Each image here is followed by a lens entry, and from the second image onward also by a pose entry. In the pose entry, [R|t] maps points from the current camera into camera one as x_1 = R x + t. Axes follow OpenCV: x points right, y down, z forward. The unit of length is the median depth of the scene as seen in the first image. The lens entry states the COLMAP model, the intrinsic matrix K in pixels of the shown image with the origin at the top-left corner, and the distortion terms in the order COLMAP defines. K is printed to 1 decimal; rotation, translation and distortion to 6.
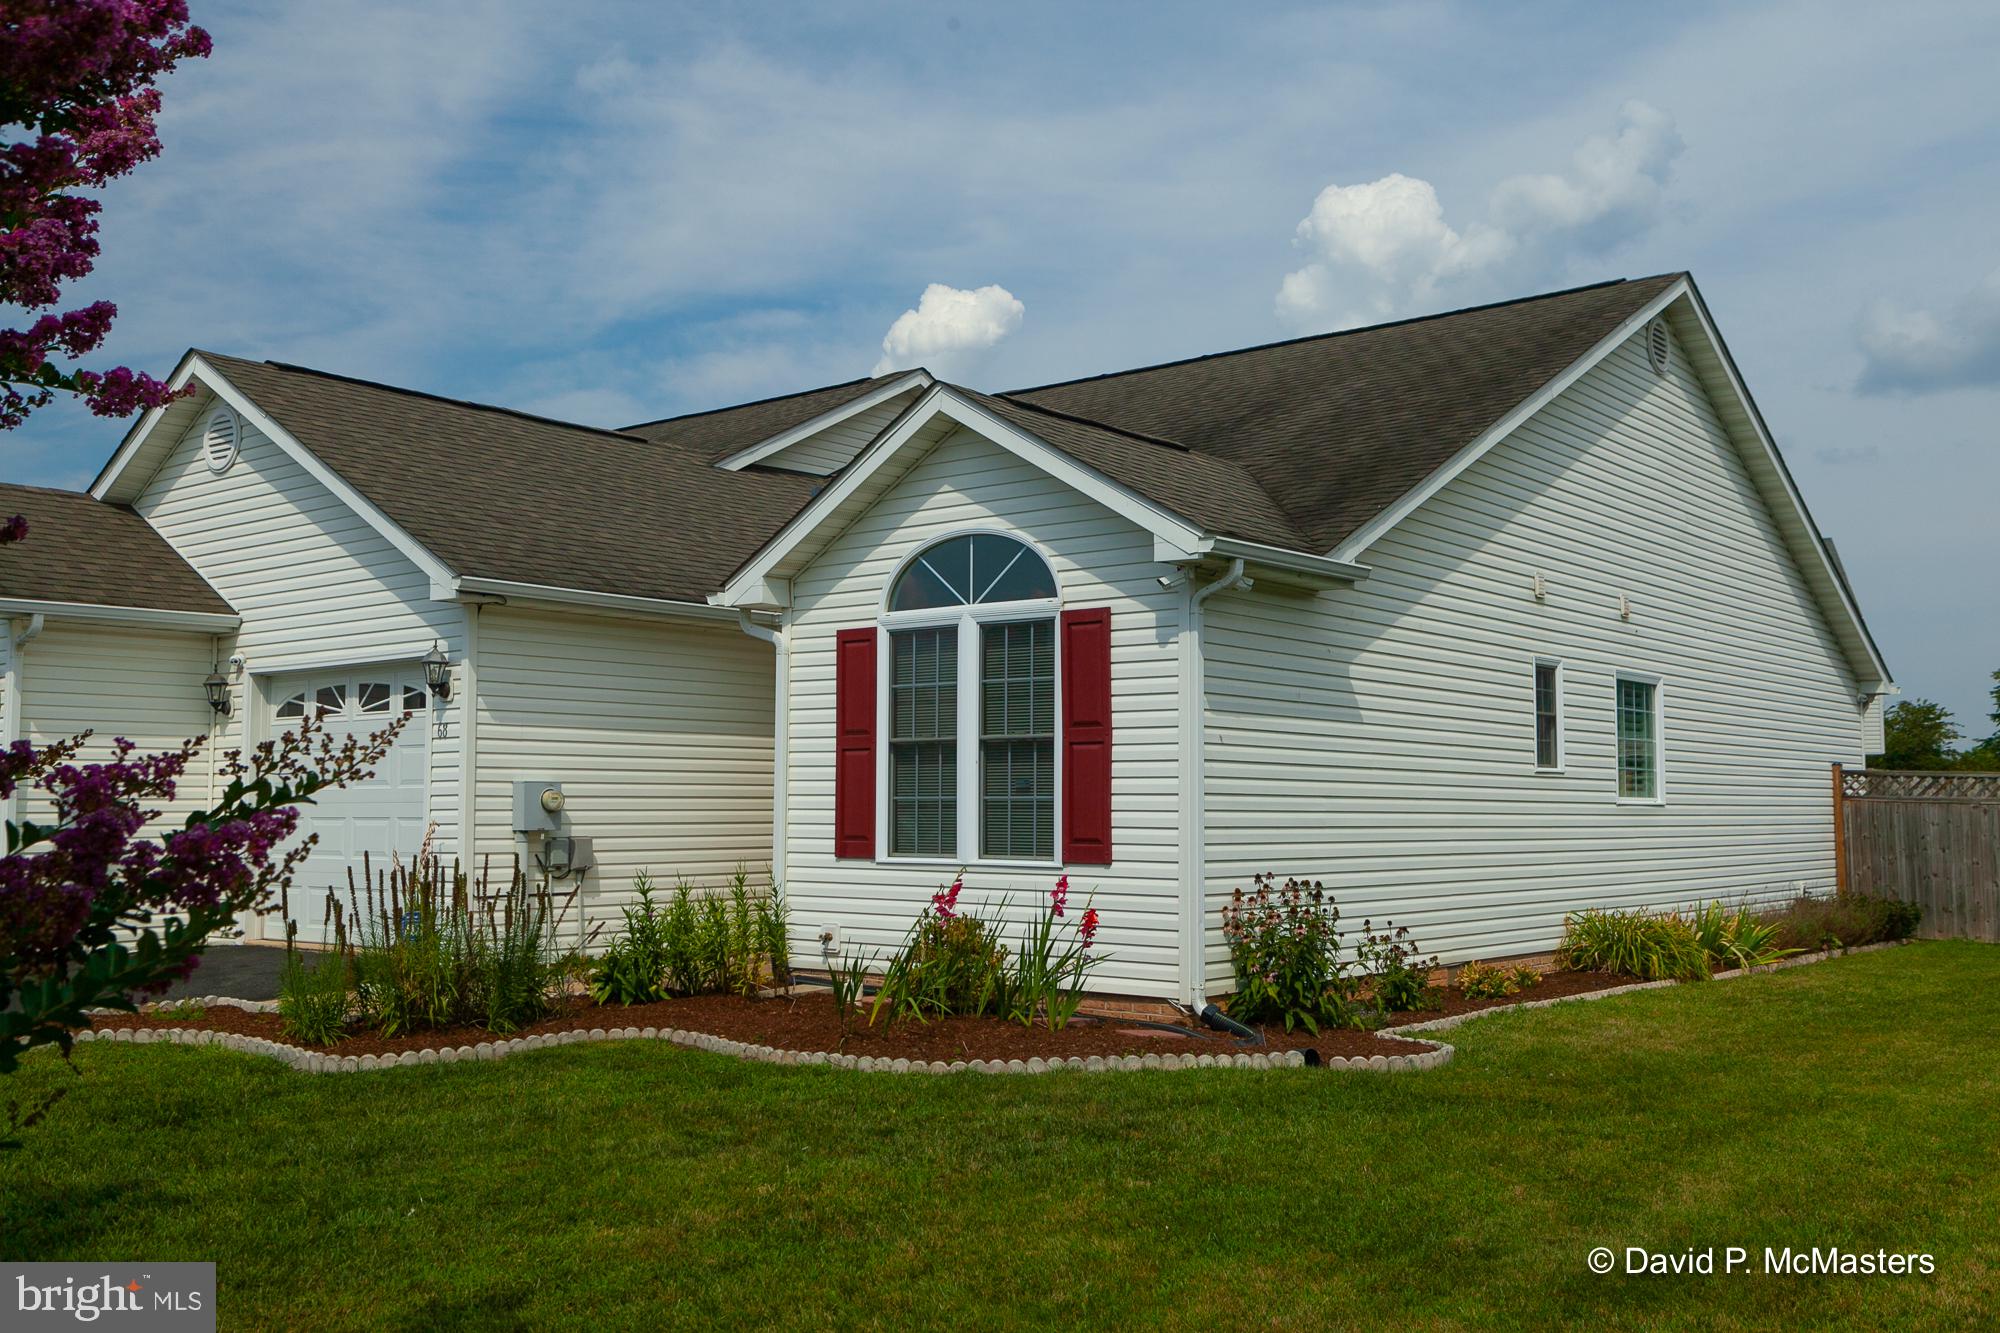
lens RADIAL K [[1869.1, 0, 998.0], [0, 1869.1, 665.0], [0, 0, 1]] dist [0.017111, 0.000000]
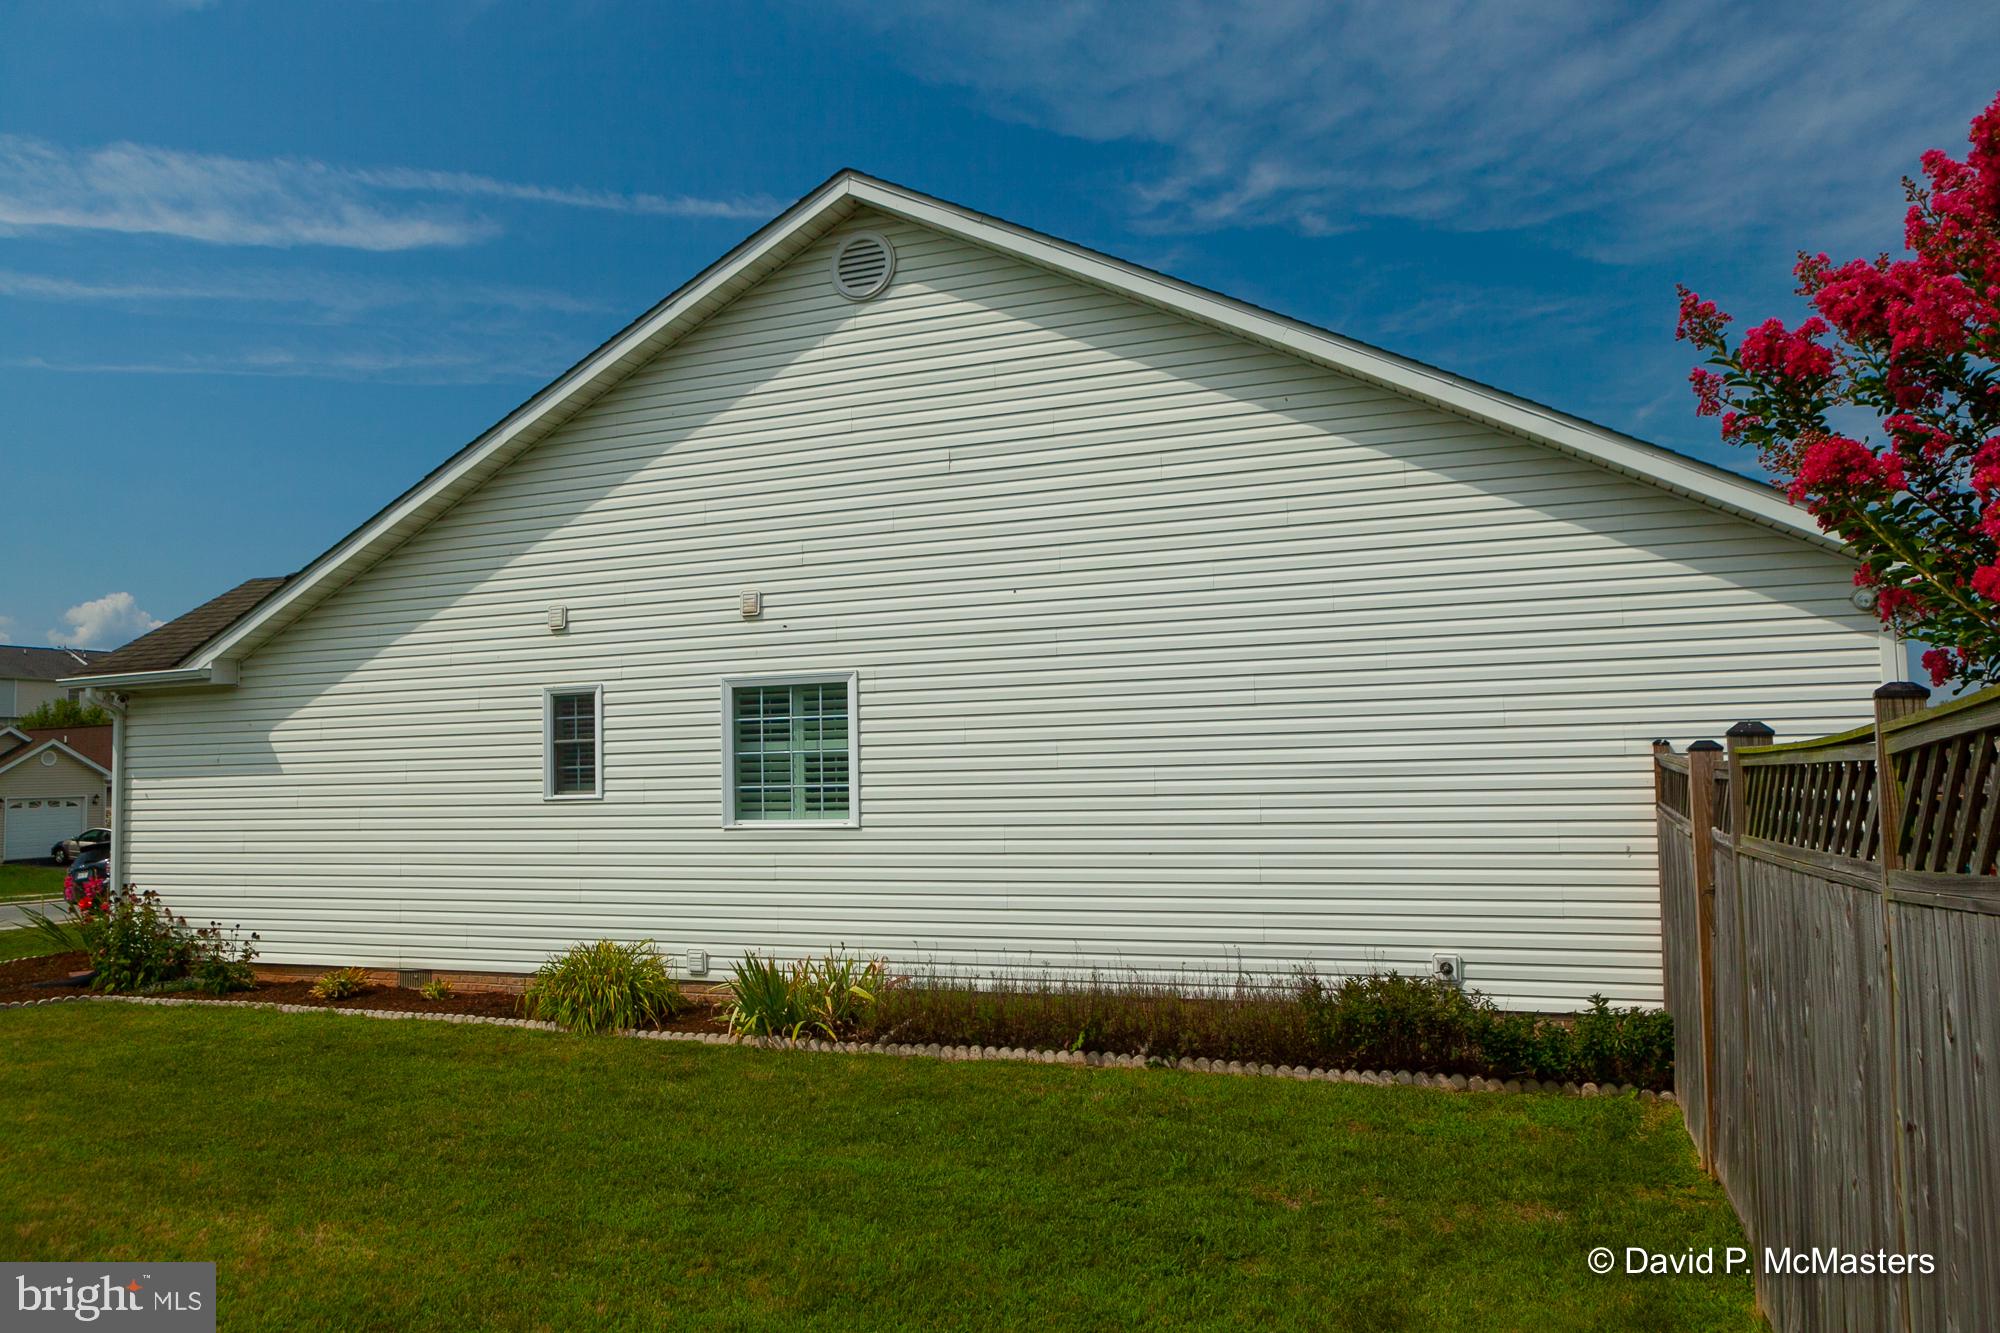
lens RADIAL K [[1431.0, 0, 1005.0], [0, 1431.0, 667.0], [0, 0, 1]] dist [0.010844, 0.007837]
pose [[0.279945, -0.093446, -0.955457, 1.026674], [0.093597, 0.993167, -0.069711, 0.057845], [0.955442, -0.069913, 0.286778, 0.935581]]
